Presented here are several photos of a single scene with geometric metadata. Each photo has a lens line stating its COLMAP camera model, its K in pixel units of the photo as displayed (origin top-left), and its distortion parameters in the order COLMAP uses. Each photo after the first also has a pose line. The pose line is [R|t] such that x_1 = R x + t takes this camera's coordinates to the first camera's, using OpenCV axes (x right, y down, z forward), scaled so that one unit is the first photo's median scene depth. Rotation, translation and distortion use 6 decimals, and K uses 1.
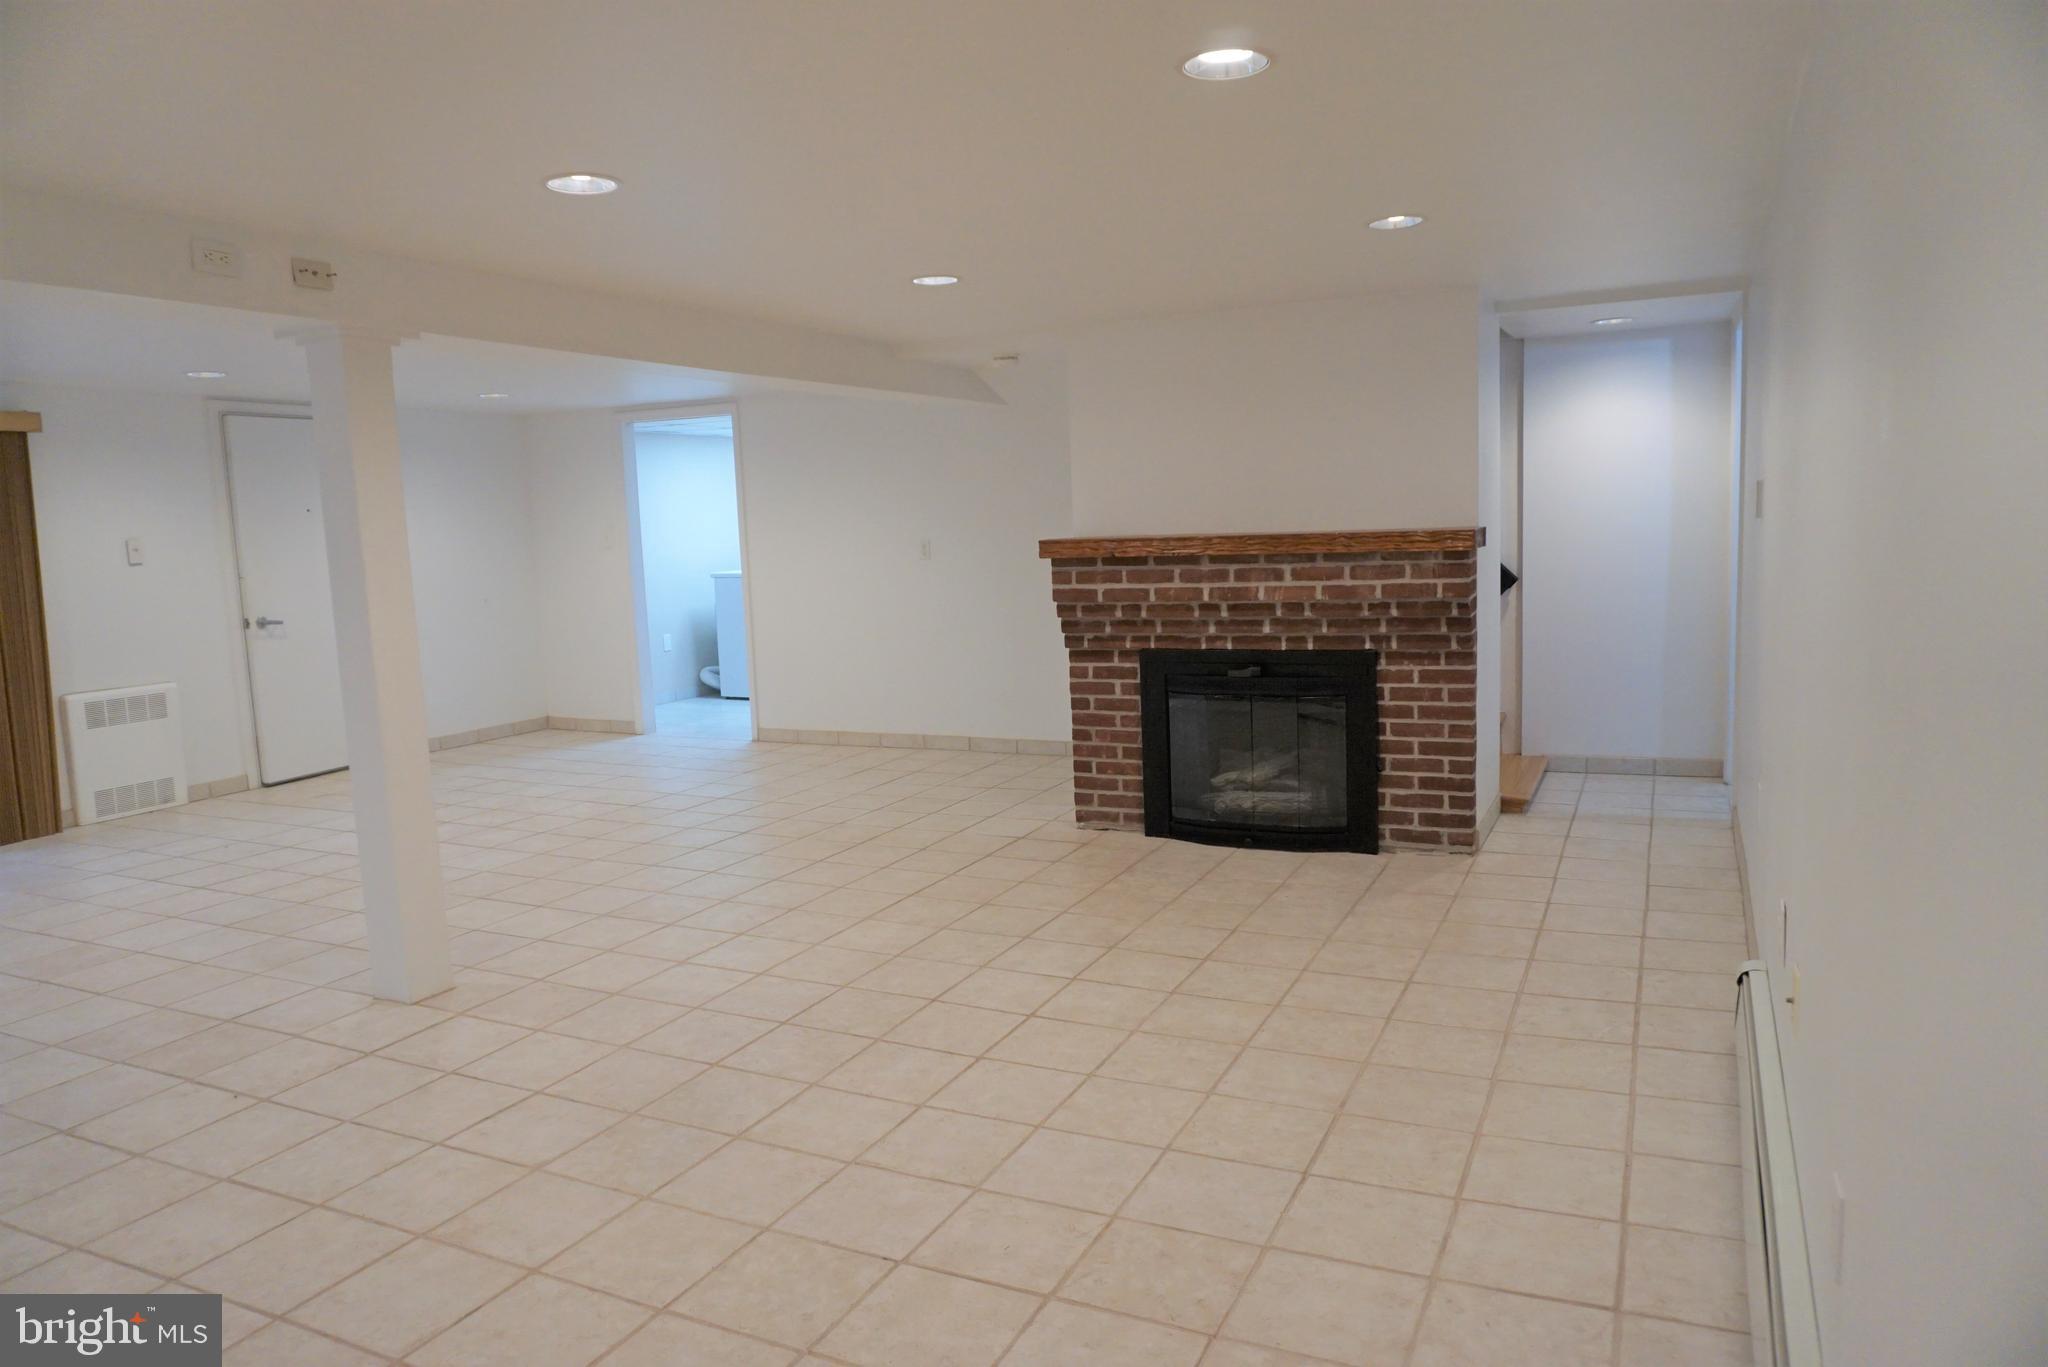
lens RADIAL K [[1365.4, 0, 1026.2], [0, 1365.4, 690.9], [0, 0, 1]] dist [-0.048045, 0.036844]
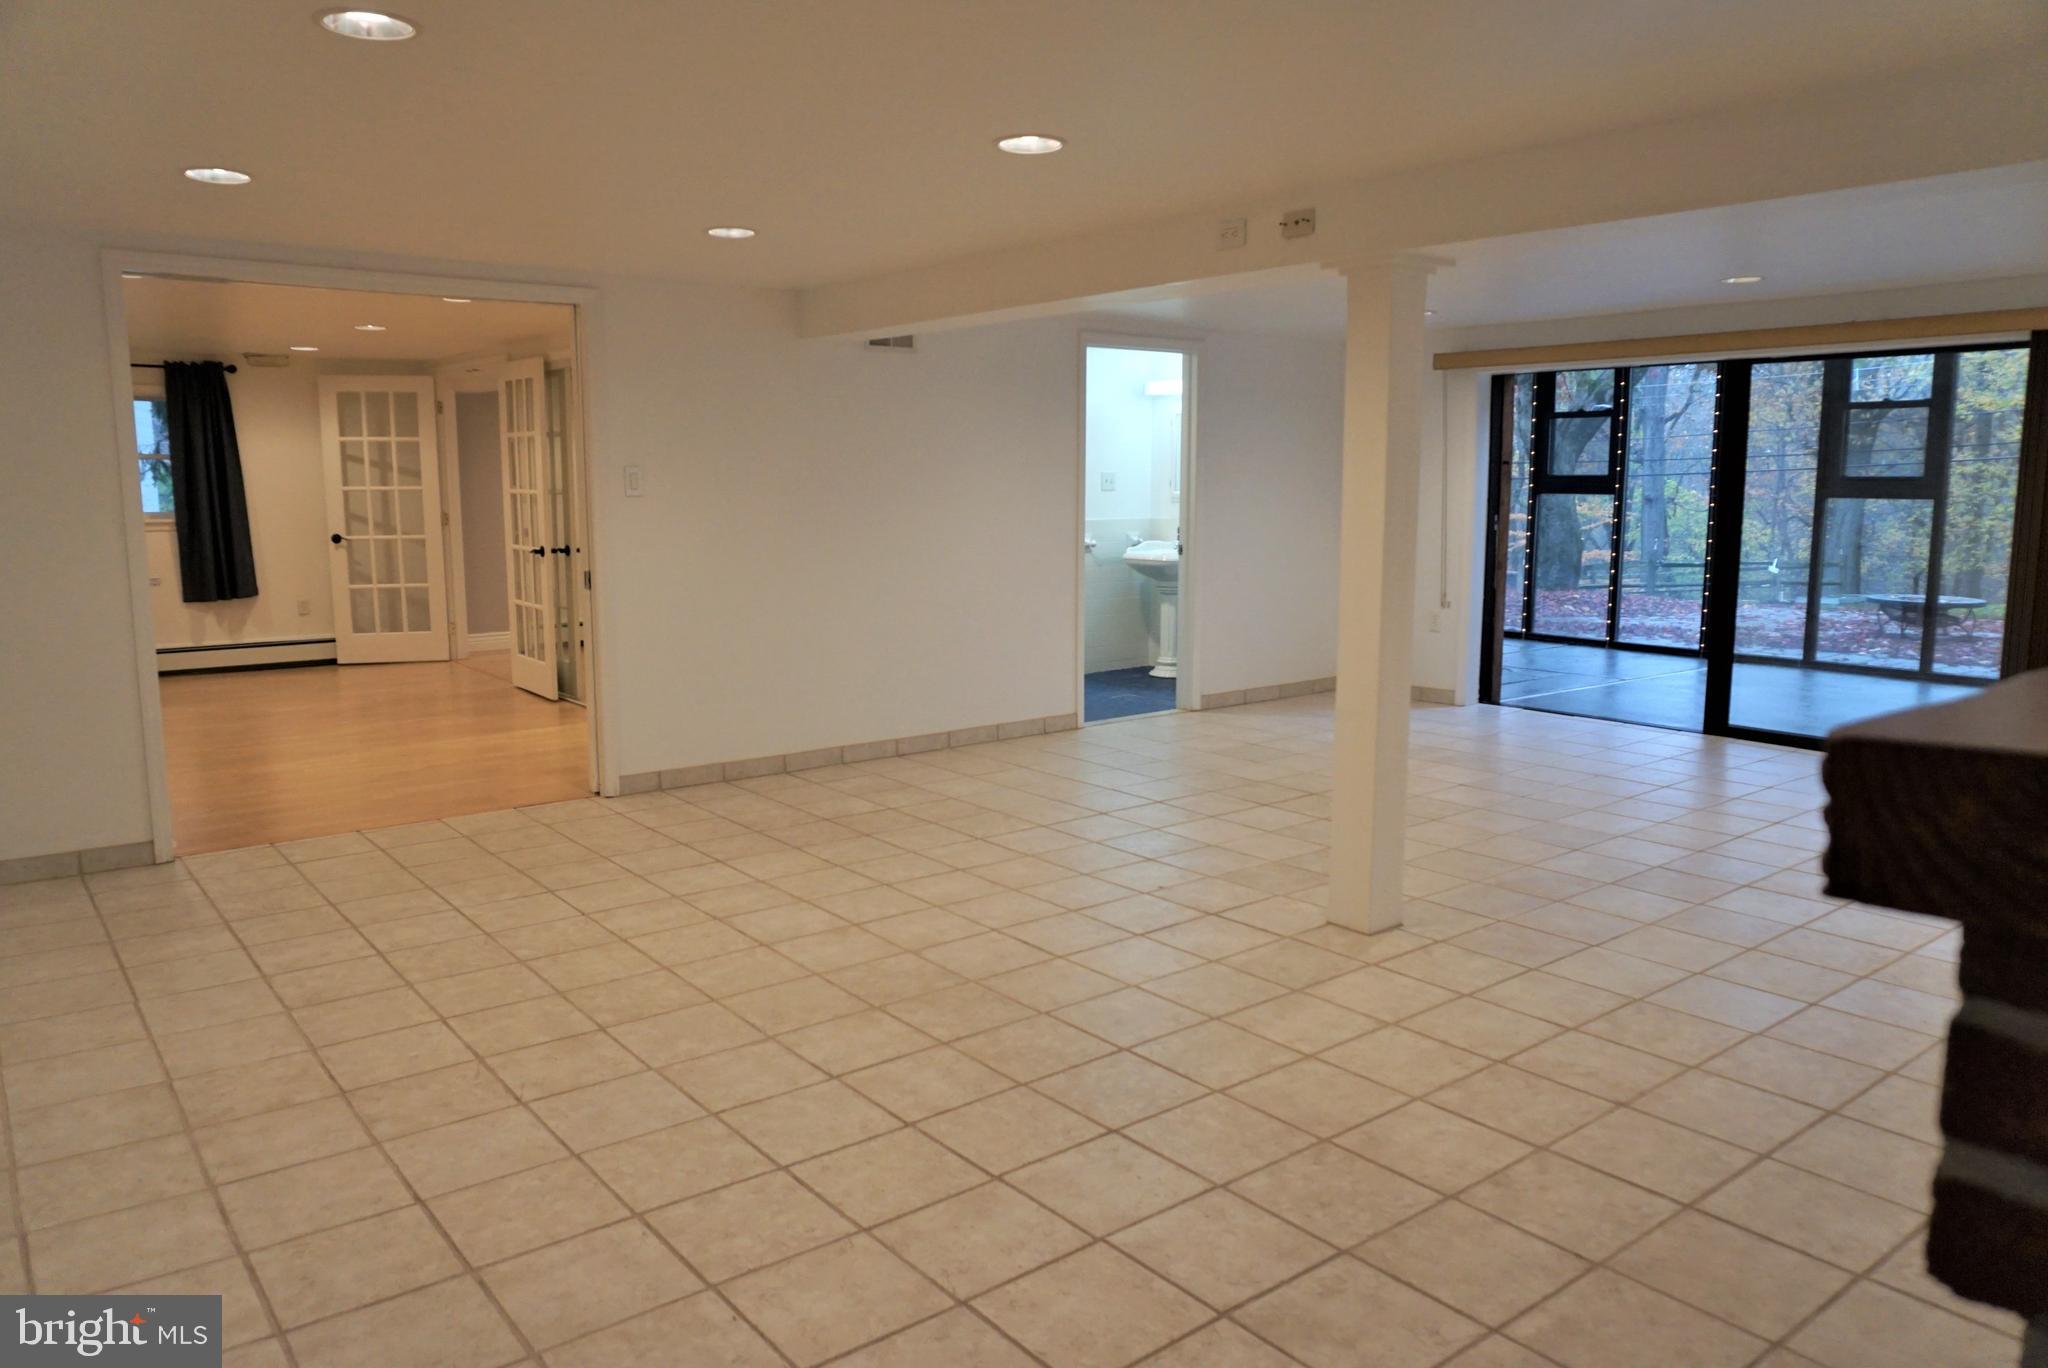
lens RADIAL K [[1430.1, 0, 1034.3], [0, 1430.1, 704.4], [0, 0, 1]] dist [-0.053370, 0.042743]
pose [[-0.440085, 0.179978, -0.879735, 0.629617], [-0.095554, 0.964759, 0.245173, -0.191903], [0.892858, 0.191959, -0.407378, 1.326135]]
